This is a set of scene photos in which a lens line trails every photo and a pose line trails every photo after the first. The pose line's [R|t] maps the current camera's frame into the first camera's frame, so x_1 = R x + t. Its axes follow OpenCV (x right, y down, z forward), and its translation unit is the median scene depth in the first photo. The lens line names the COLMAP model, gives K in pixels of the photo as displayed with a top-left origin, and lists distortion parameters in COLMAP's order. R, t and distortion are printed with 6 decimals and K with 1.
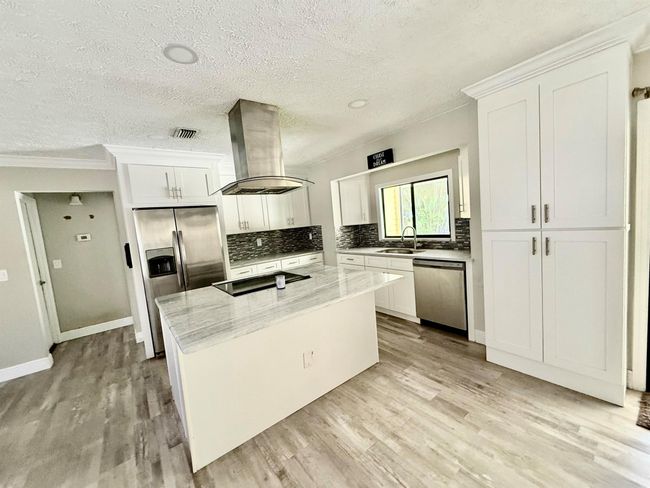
lens RADIAL K [[261.2, 0, 325.8], [0, 261.2, 242.3], [0, 0, 1]] dist [0.001456, -0.000092]
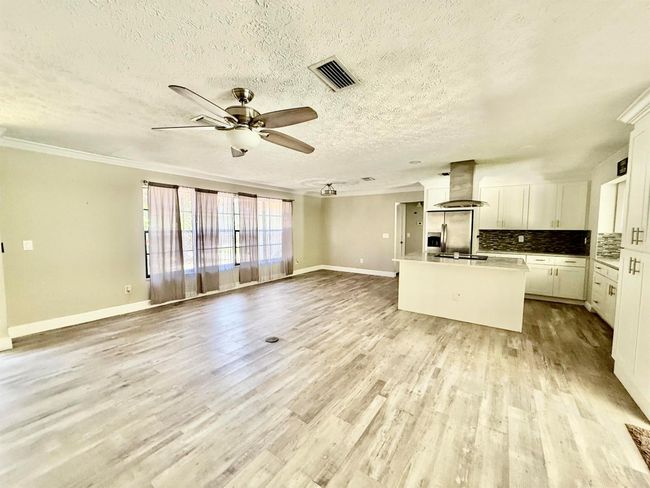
lens RADIAL K [[261.2, 0, 323.6], [0, 261.2, 242.5], [0, 0, 1]] dist [0.001456, -0.000092]
pose [[0.301332, 0.149316, -0.941756, 0.969399], [-0.106525, 0.986752, 0.122365, -0.053970], [0.947550, 0.063448, 0.313246, -0.378858]]
